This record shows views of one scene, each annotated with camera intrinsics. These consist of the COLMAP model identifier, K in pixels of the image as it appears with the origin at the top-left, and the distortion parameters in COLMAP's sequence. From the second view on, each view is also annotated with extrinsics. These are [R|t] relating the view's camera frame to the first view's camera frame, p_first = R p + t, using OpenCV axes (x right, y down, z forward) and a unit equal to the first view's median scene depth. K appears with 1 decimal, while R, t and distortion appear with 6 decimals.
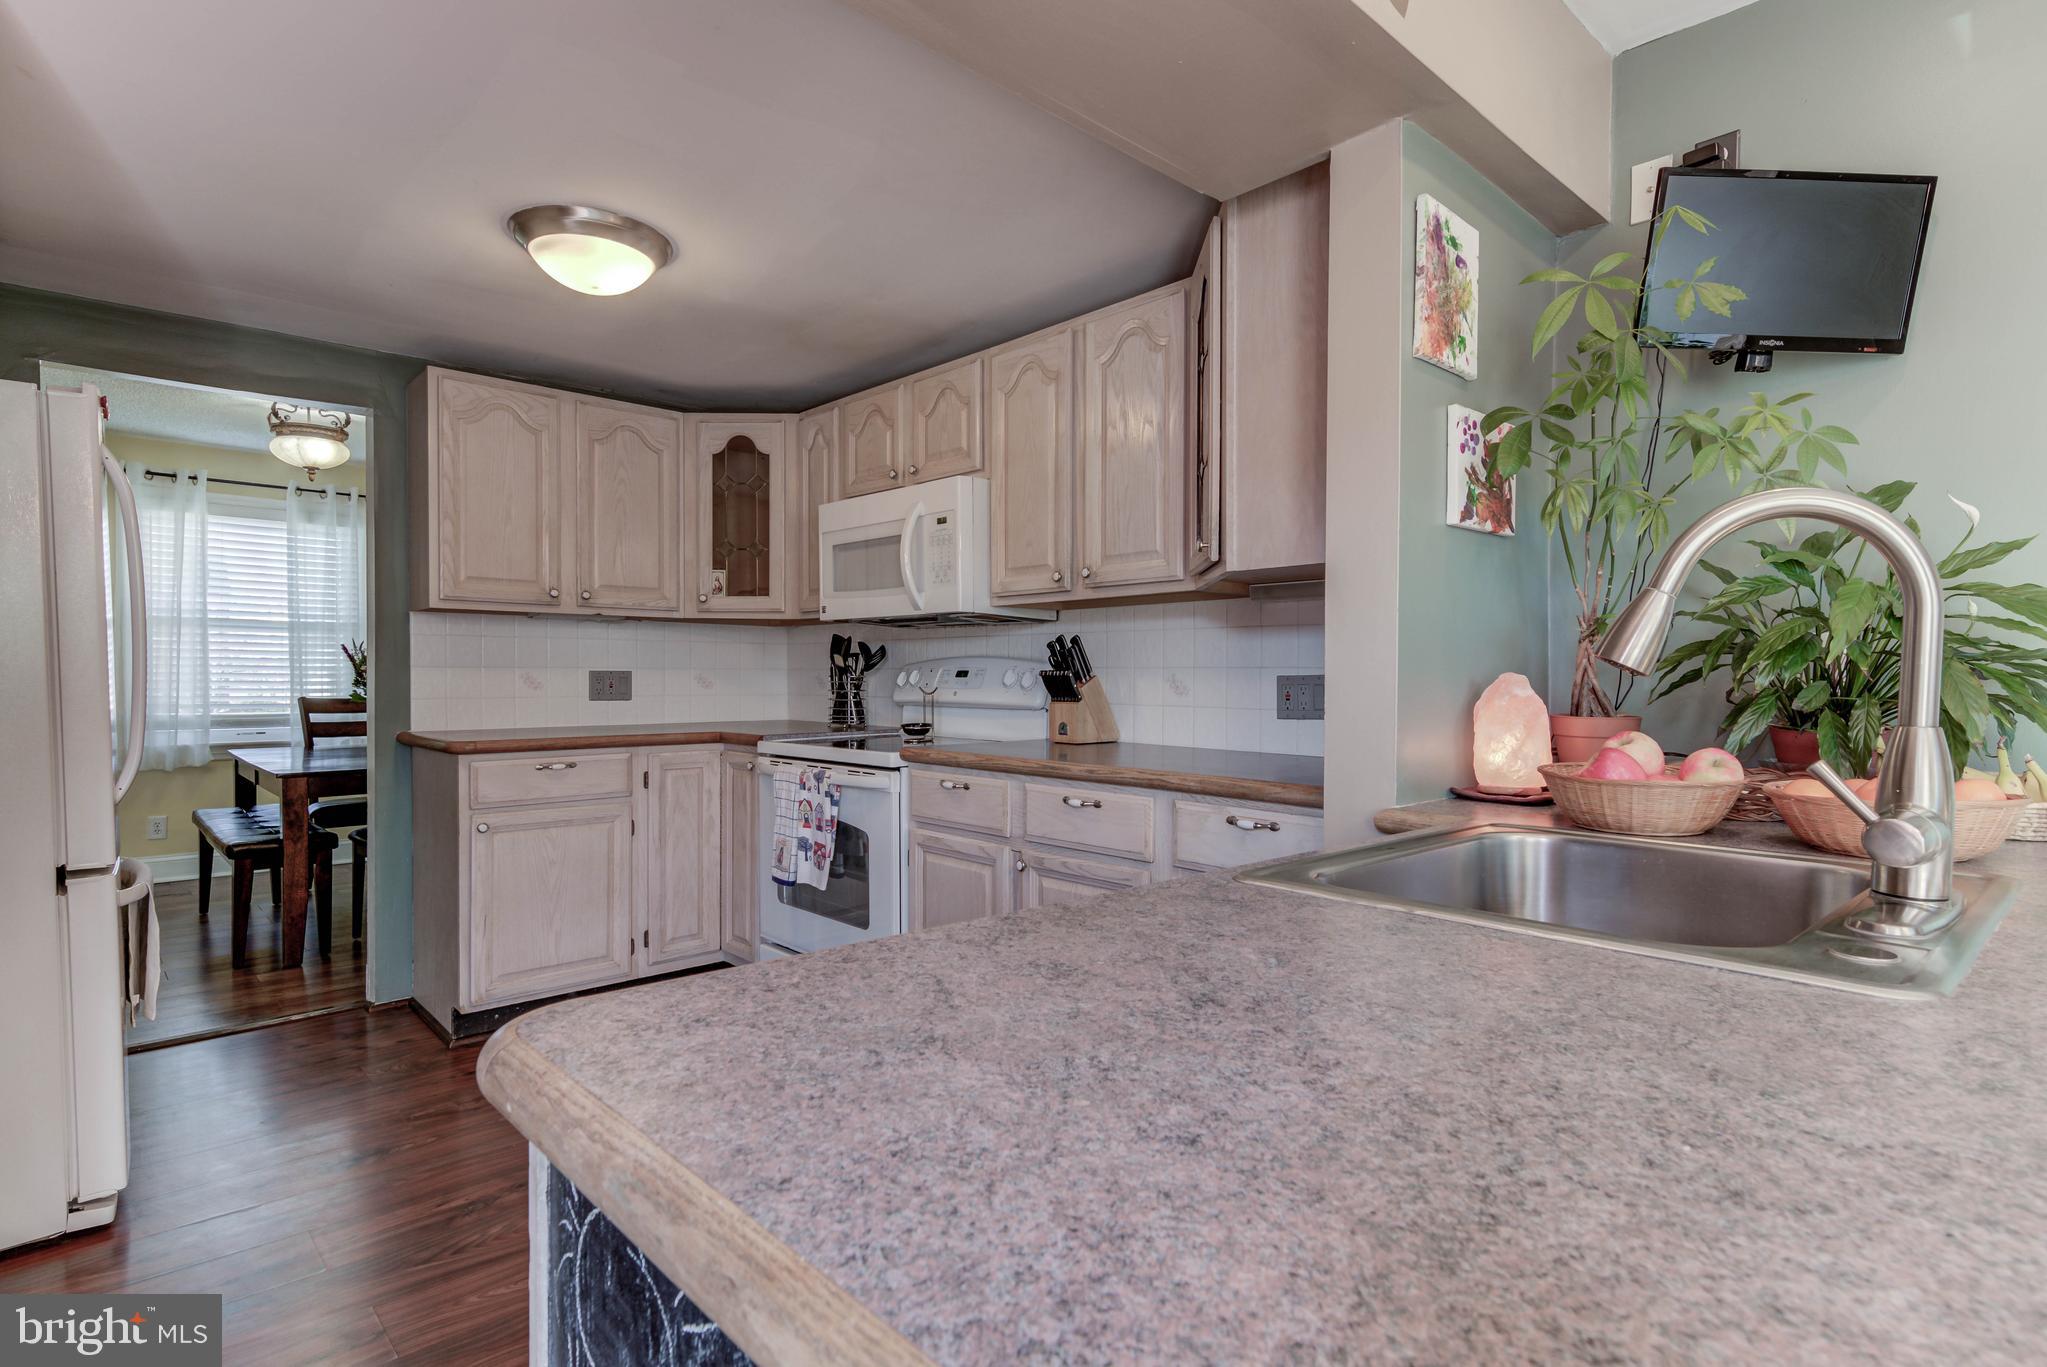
lens RADIAL K [[1032.5, 0, 1017.0], [0, 1032.5, 690.0], [0, 0, 1]] dist [0.030966, -0.011333]
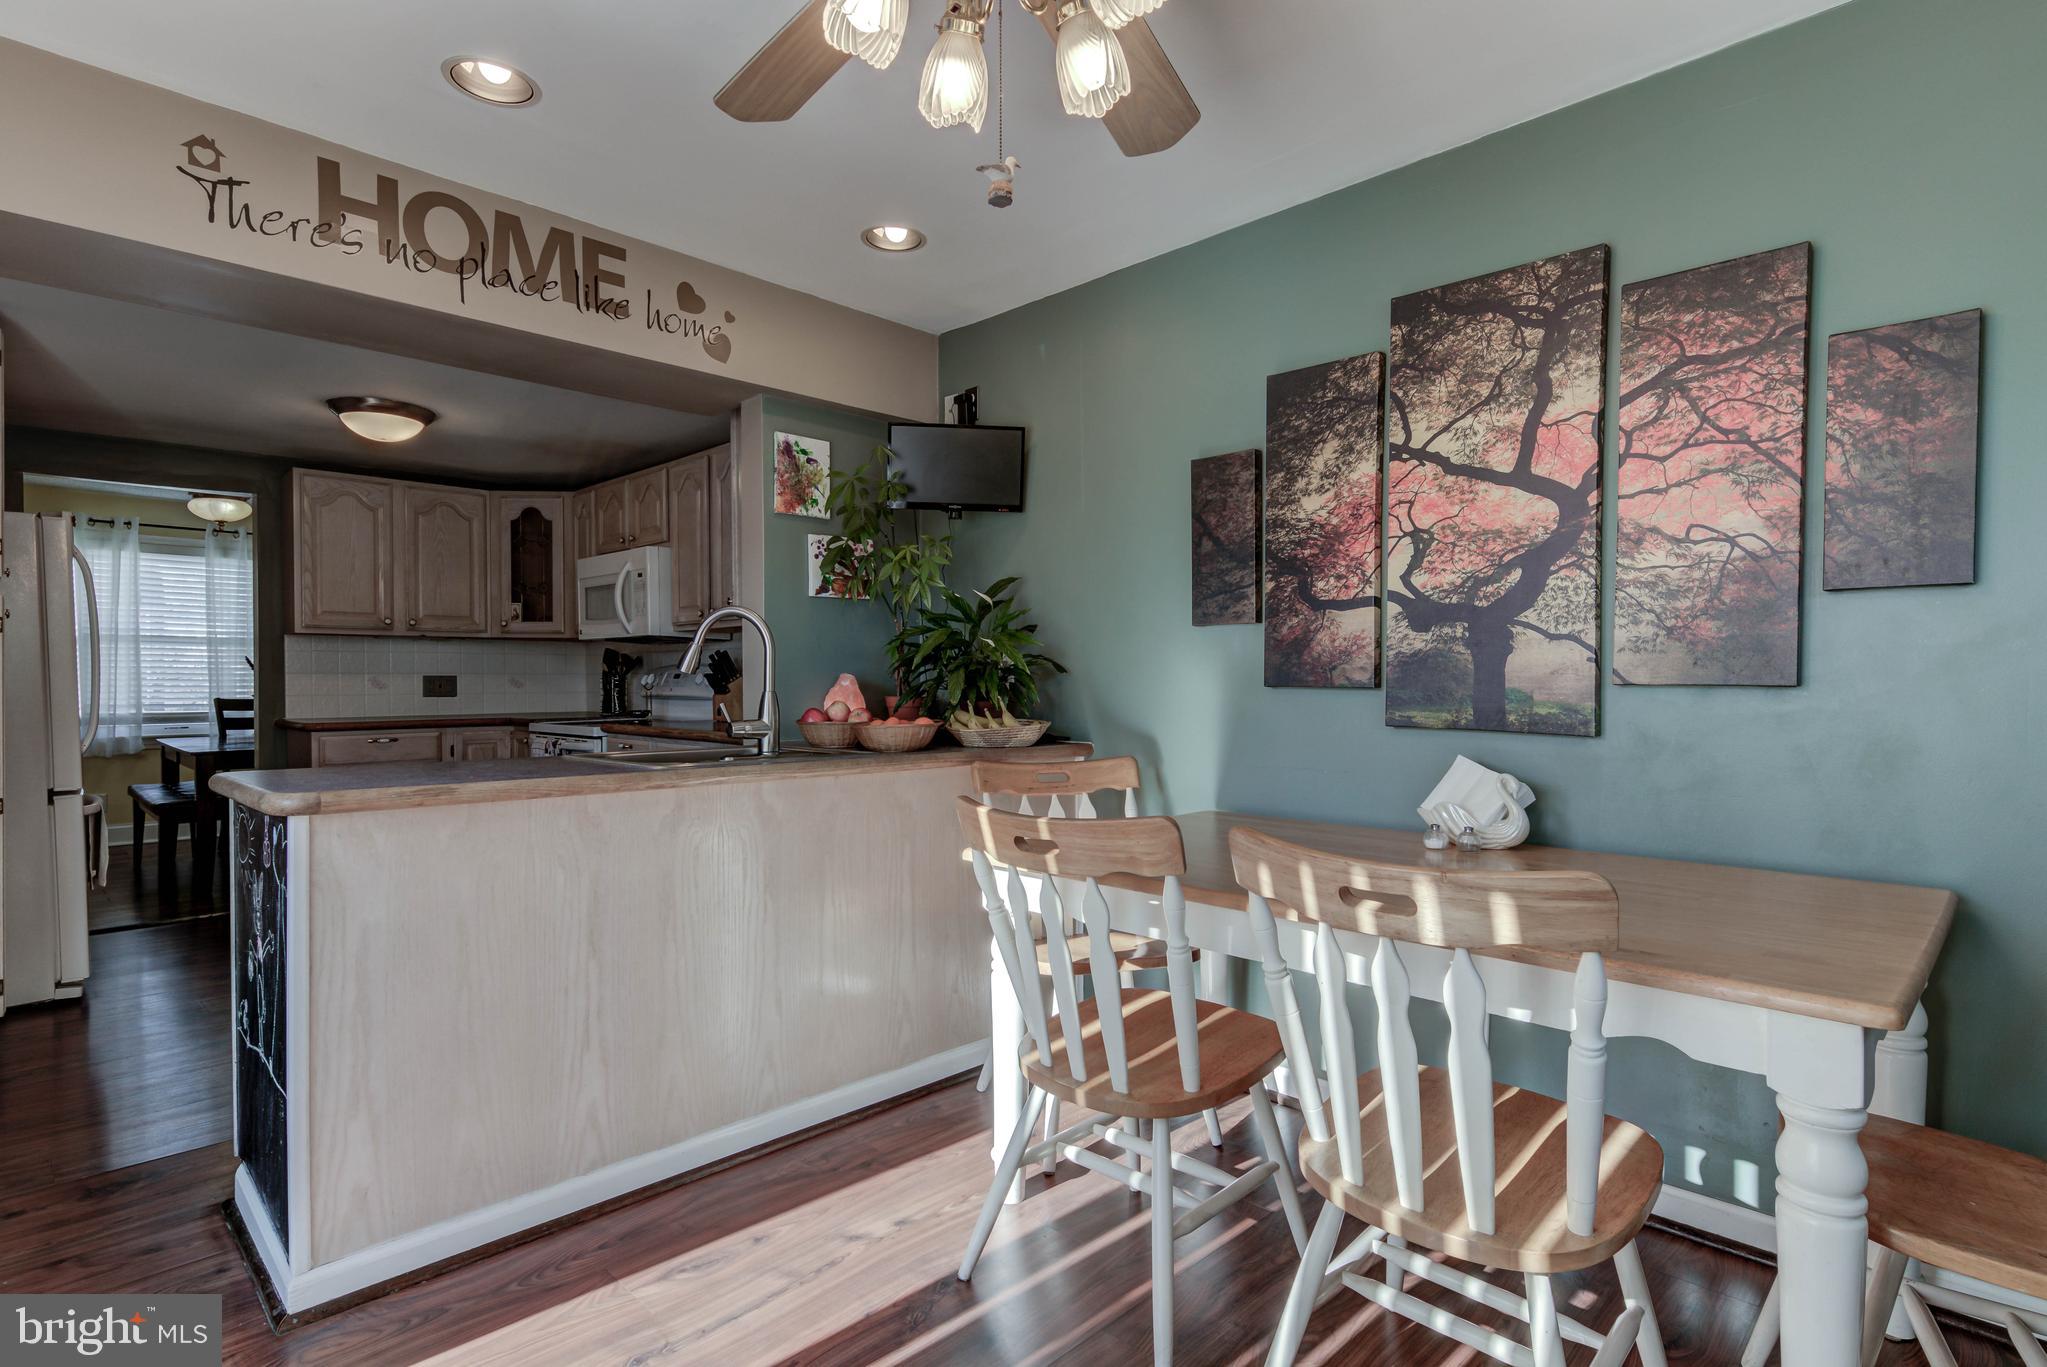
lens RADIAL K [[1032.5, 0, 1011.4], [0, 1032.5, 688.9], [0, 0, 1]] dist [0.030966, -0.011333]
pose [[0.999421, -0.005959, 0.033487, 0.369468], [0.006122, 0.999970, -0.004749, 0.012103], [-0.033458, 0.004951, 0.999428, -0.470492]]
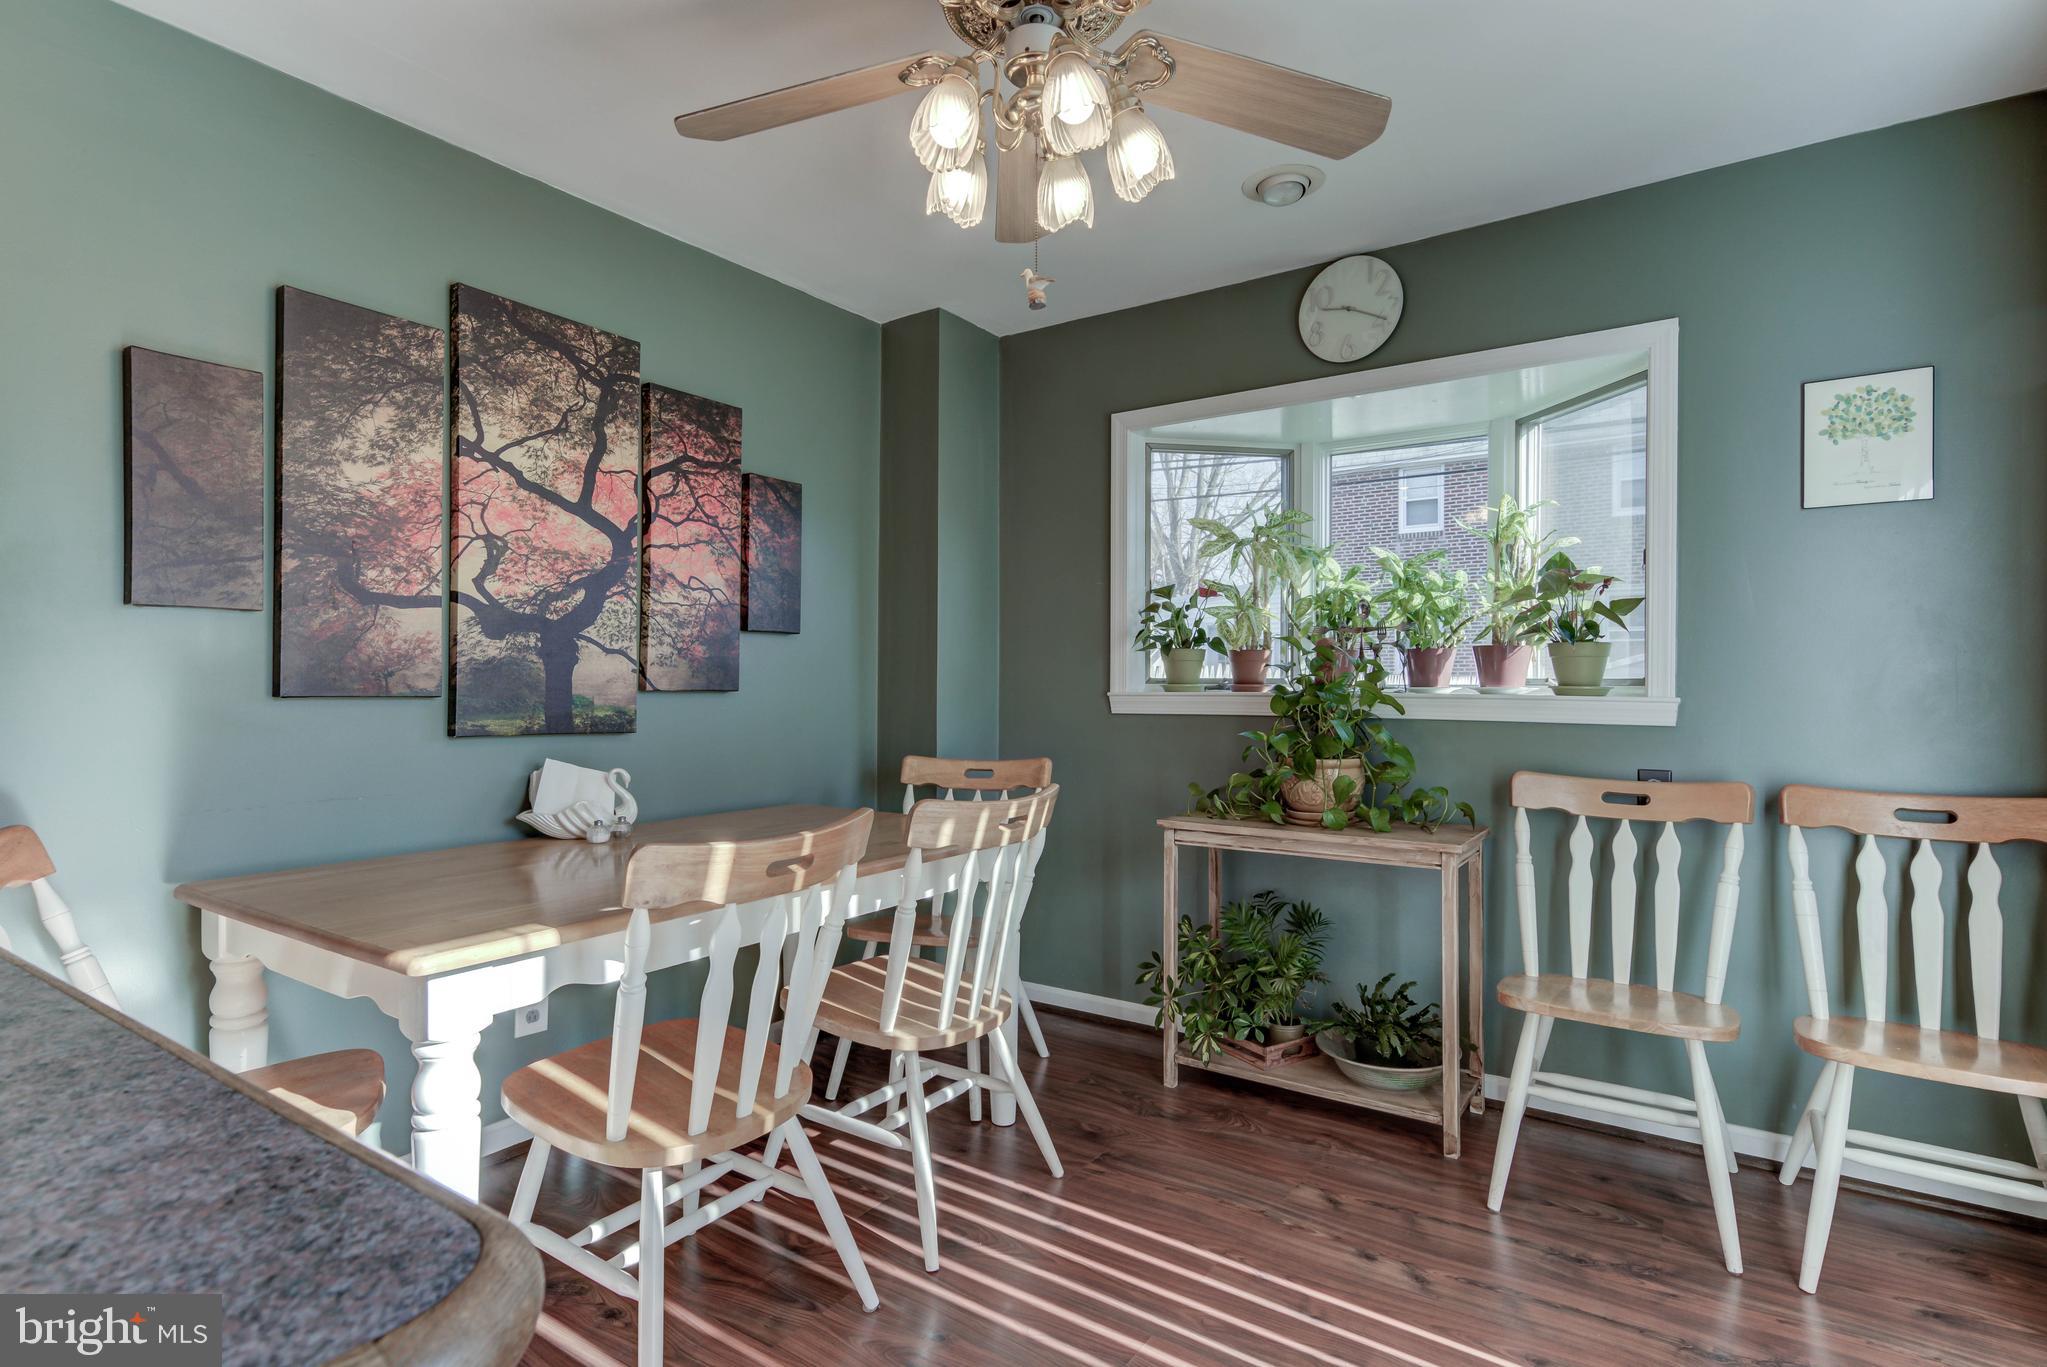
lens RADIAL K [[1032.5, 0, 1046.6], [0, 1032.5, 685.8], [0, 0, 1]] dist [0.030966, -0.011333]
pose [[-0.209926, -0.005166, 0.977704, -0.101838], [0.012271, 0.999893, 0.007918, 0.001942], [-0.977640, 0.013660, -0.209840, 0.022582]]
